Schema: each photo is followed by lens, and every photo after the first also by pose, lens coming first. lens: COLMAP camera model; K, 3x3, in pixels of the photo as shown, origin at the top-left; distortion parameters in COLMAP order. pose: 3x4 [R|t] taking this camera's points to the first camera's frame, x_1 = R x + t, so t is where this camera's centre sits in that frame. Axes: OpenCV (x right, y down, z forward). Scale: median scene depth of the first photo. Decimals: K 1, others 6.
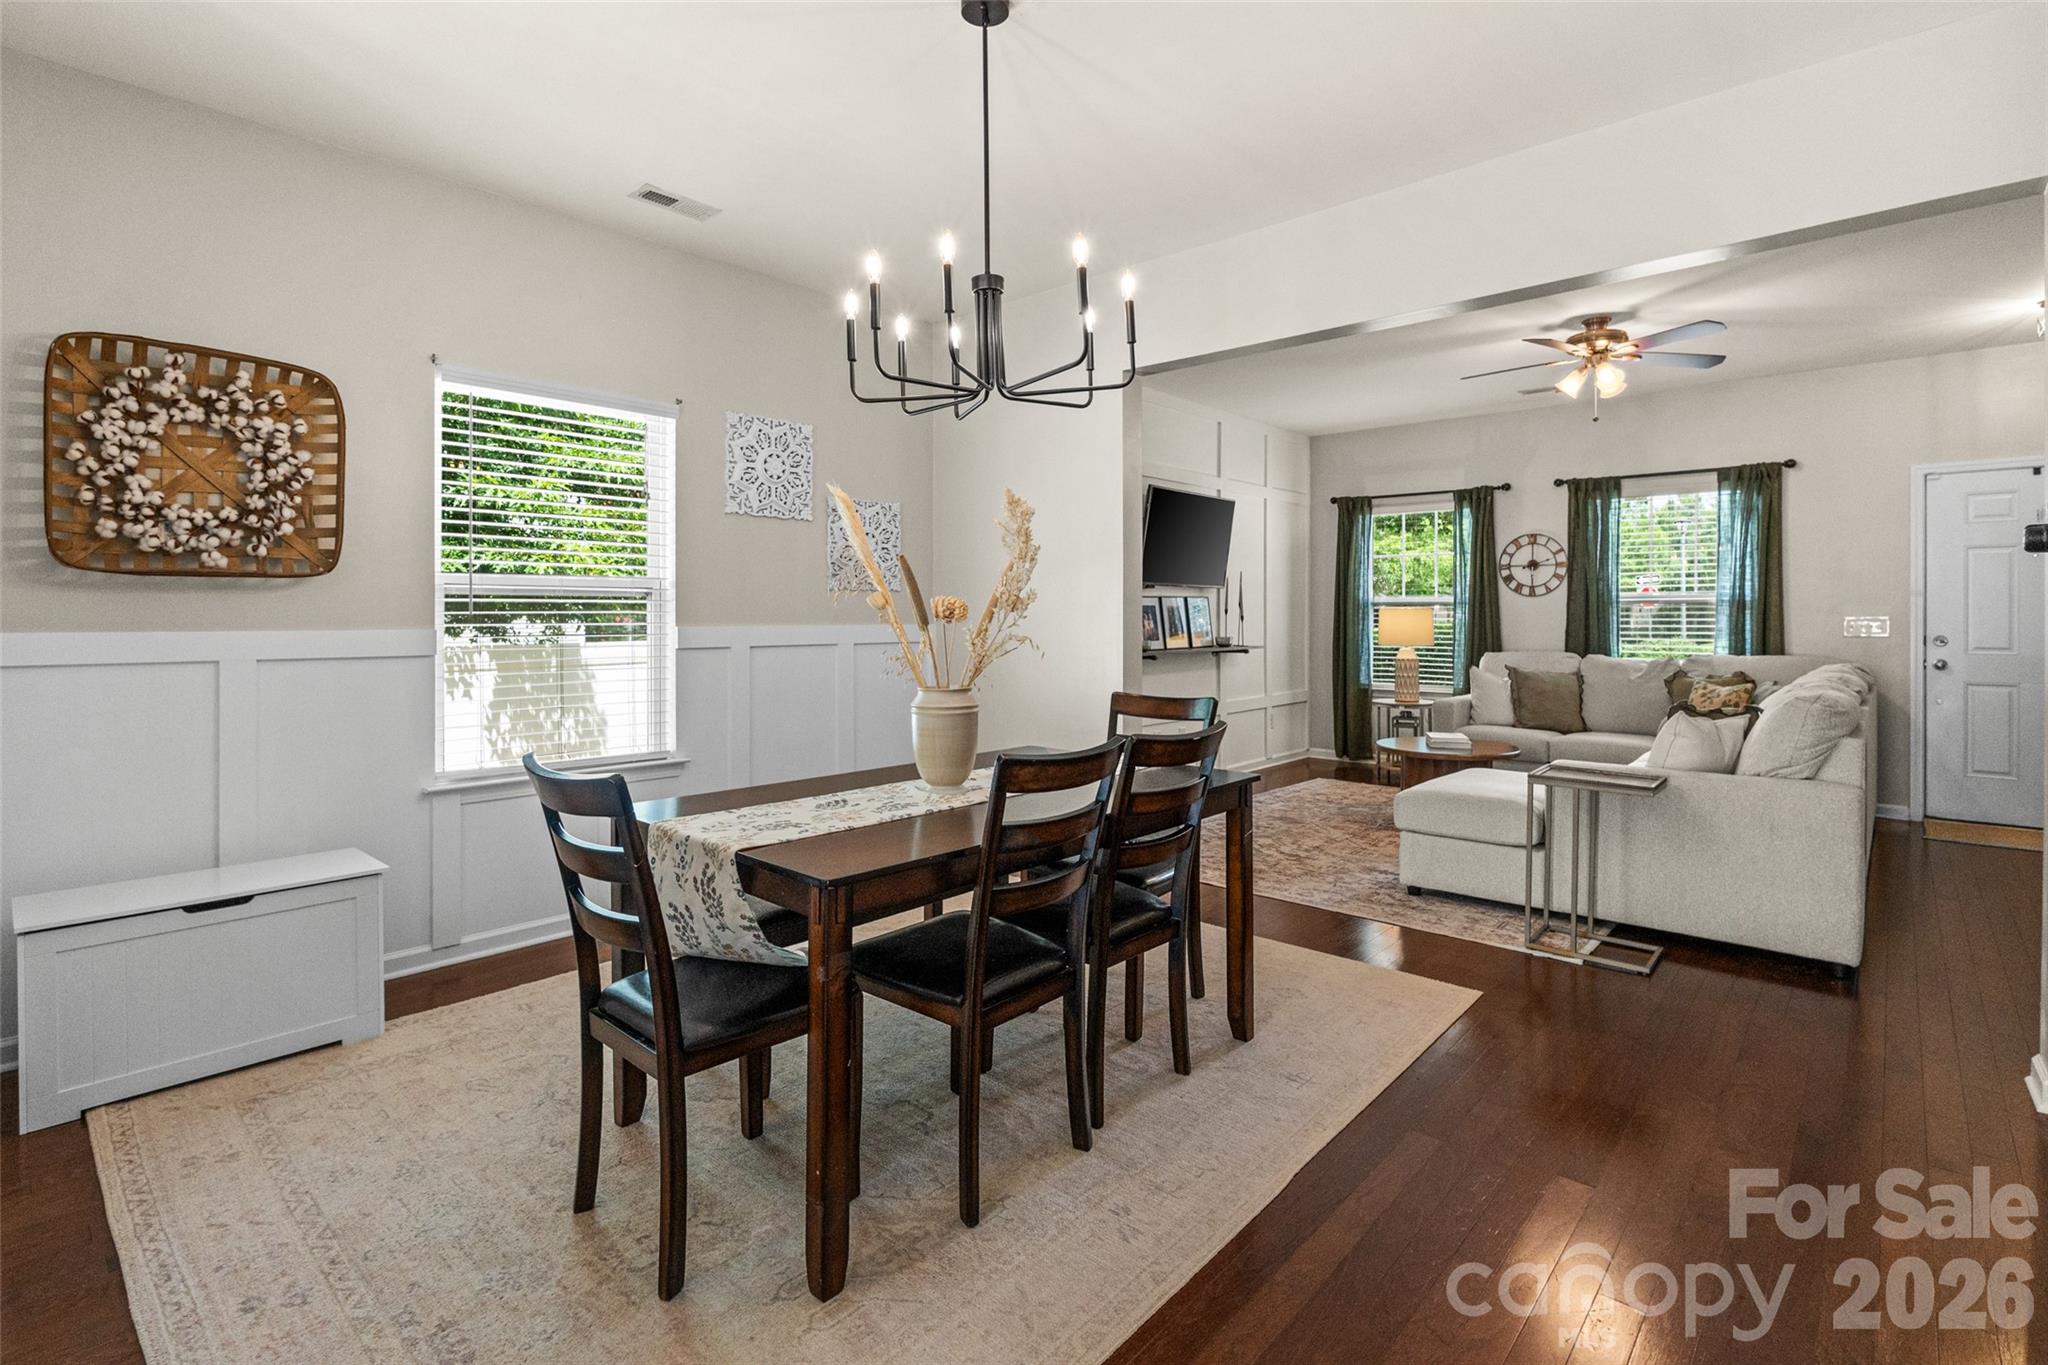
lens RADIAL K [[967.9, 0, 1024.8], [0, 967.9, 617.7], [0, 0, 1]] dist [-0.002843, -0.000920]
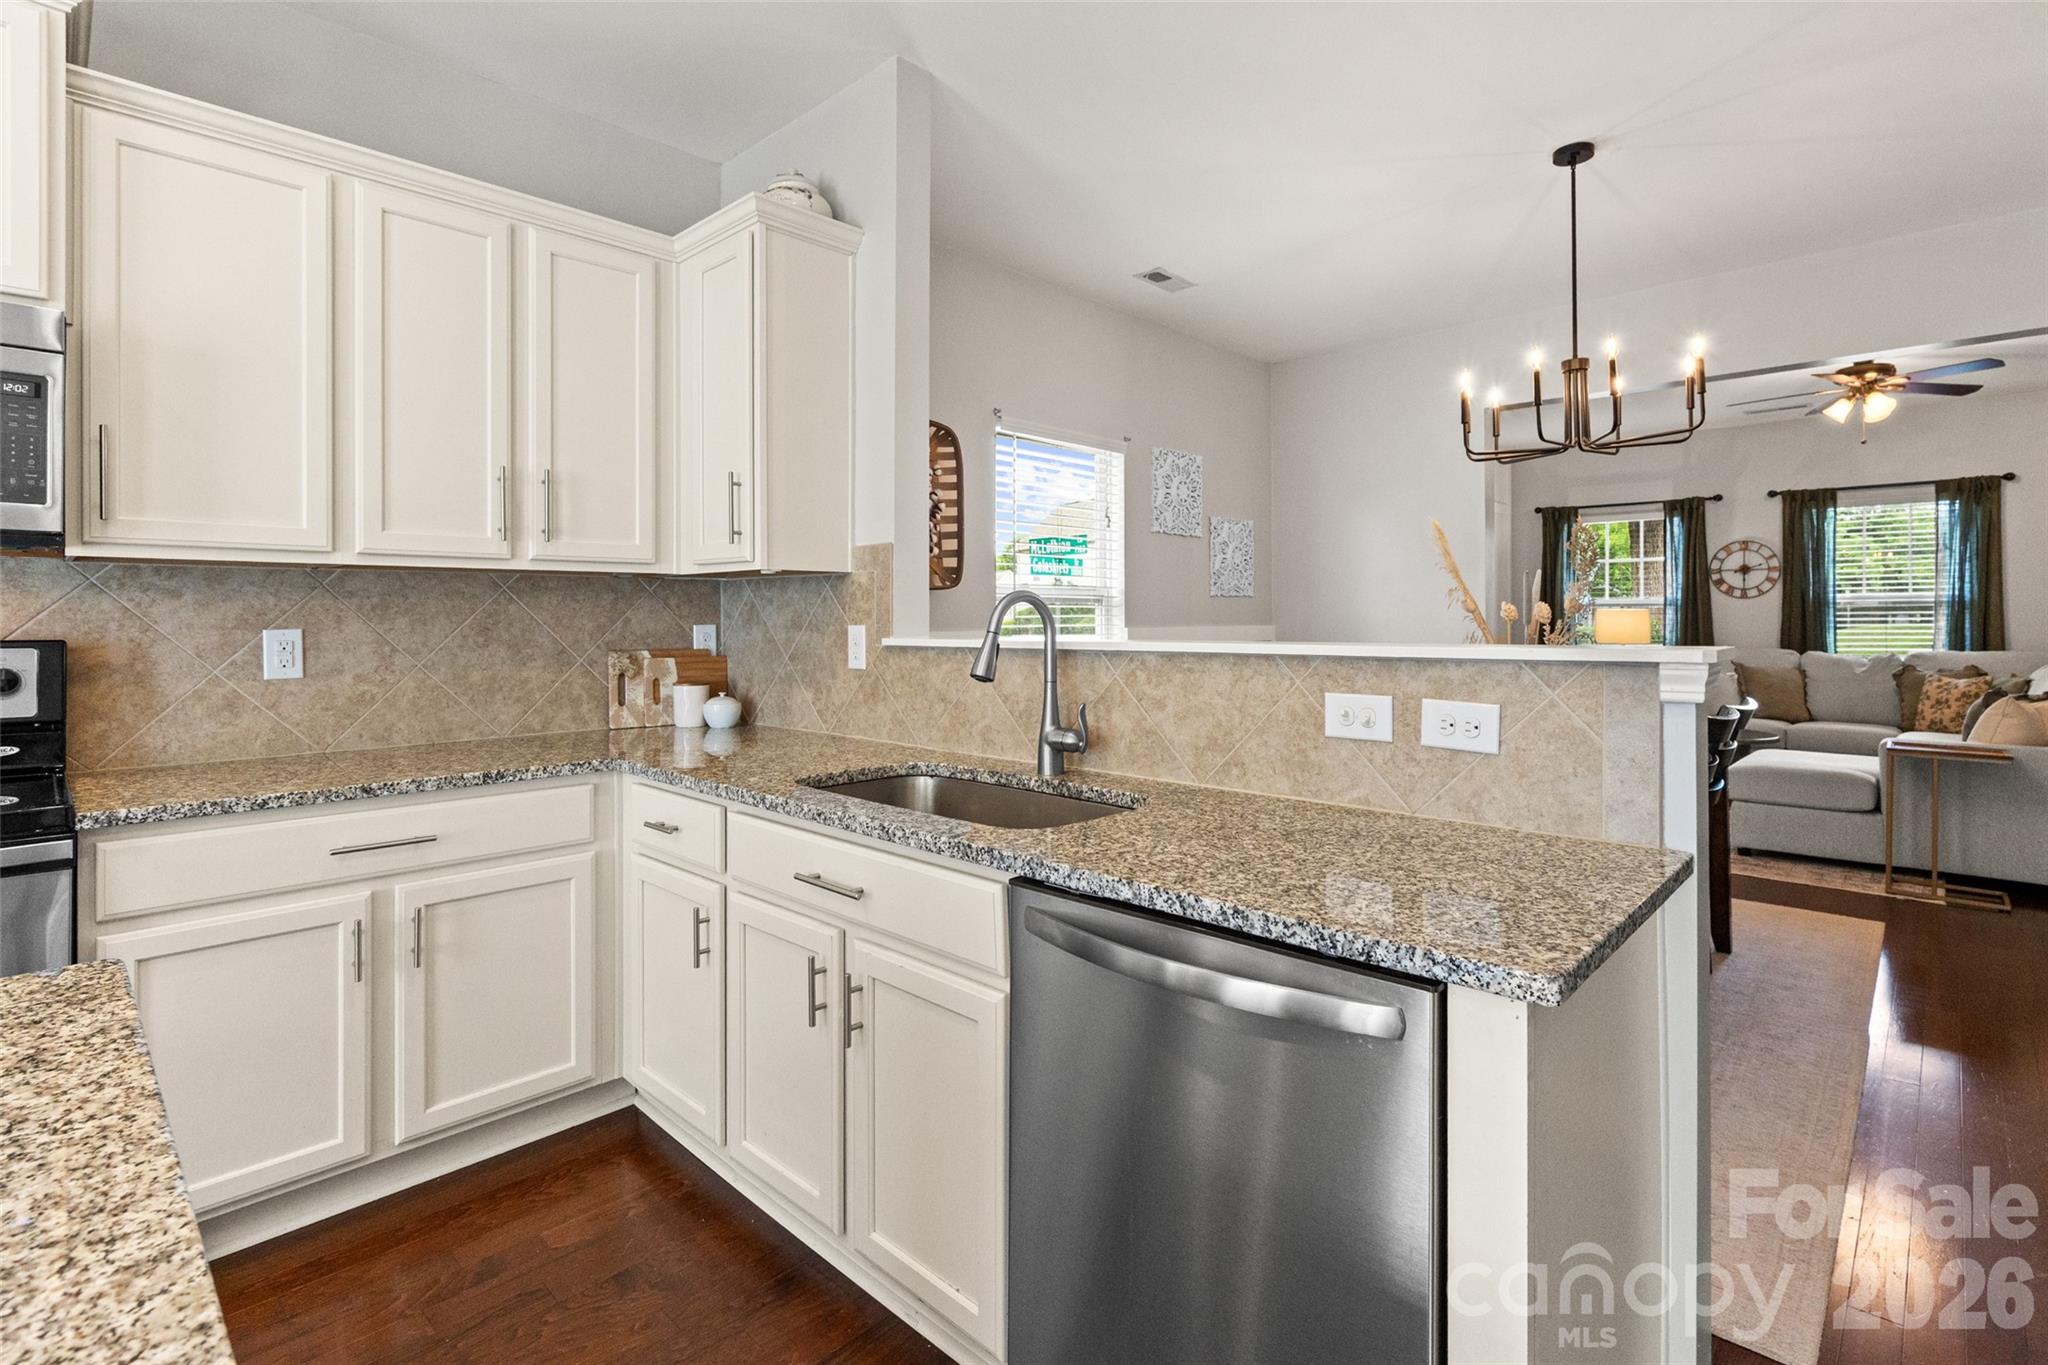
lens RADIAL K [[964.4, 0, 1021.1], [0, 964.4, 616.7], [0, 0, 1]] dist [-0.004689, -0.000900]
pose [[0.999422, -0.003824, -0.033787, -0.282477], [0.003695, 0.999986, -0.003874, -0.000042], [0.033802, 0.003747, 0.999422, -0.123751]]
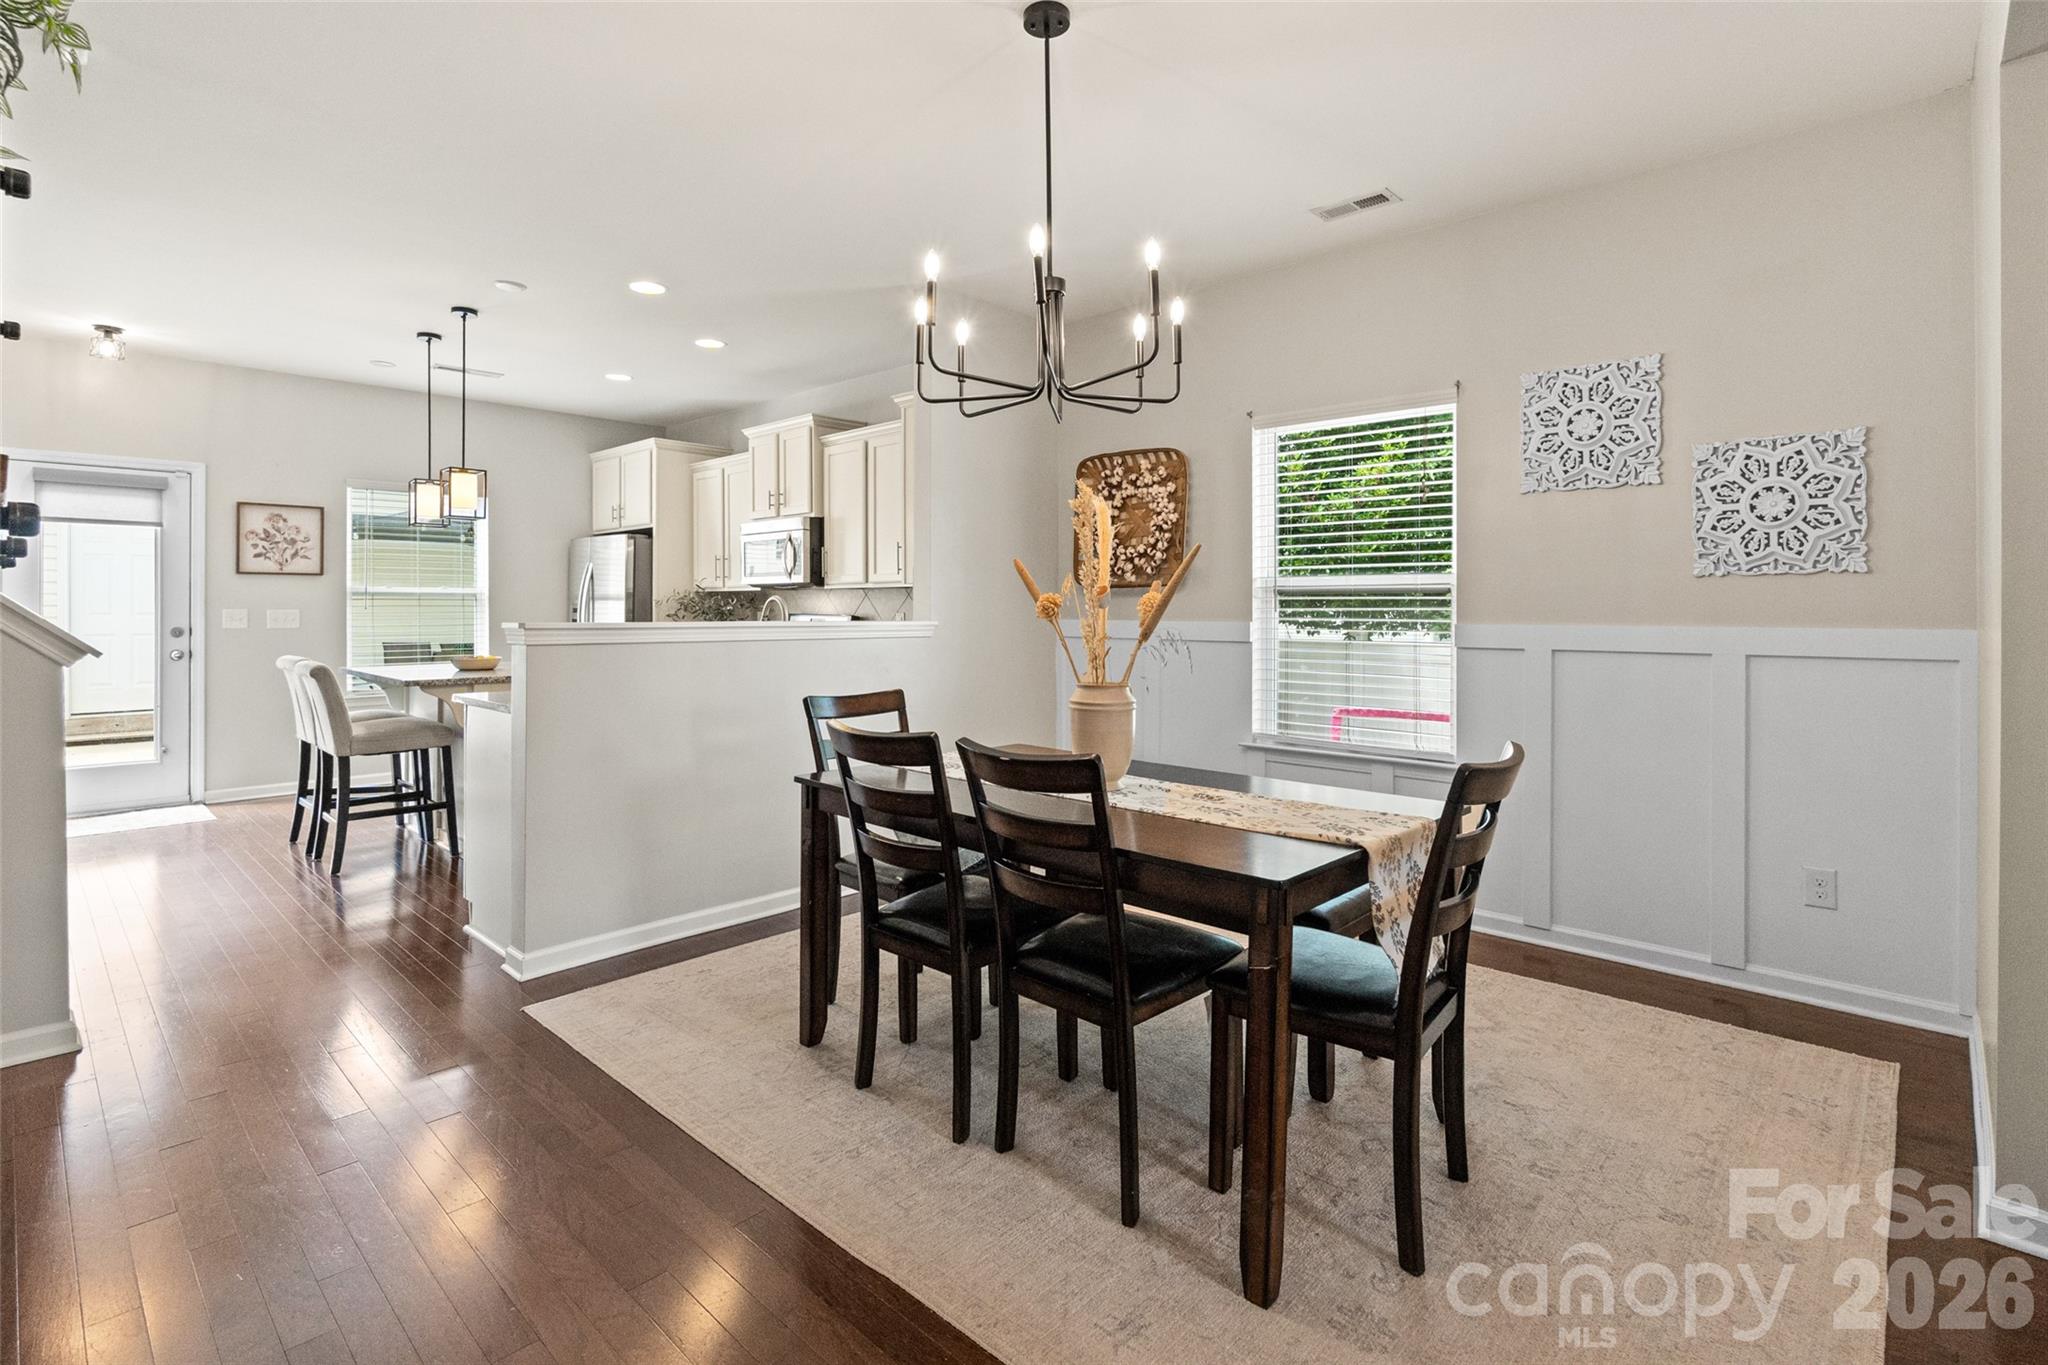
lens RADIAL K [[962.0, 0, 1023.6], [0, 962.0, 610.4], [0, 0, 1]] dist [-0.005931, -0.000948]
pose [[-0.016298, 0.002413, -0.999864, 0.364537], [-0.004424, 0.999987, 0.002485, -0.002782], [0.999857, 0.004464, -0.016287, 0.374175]]
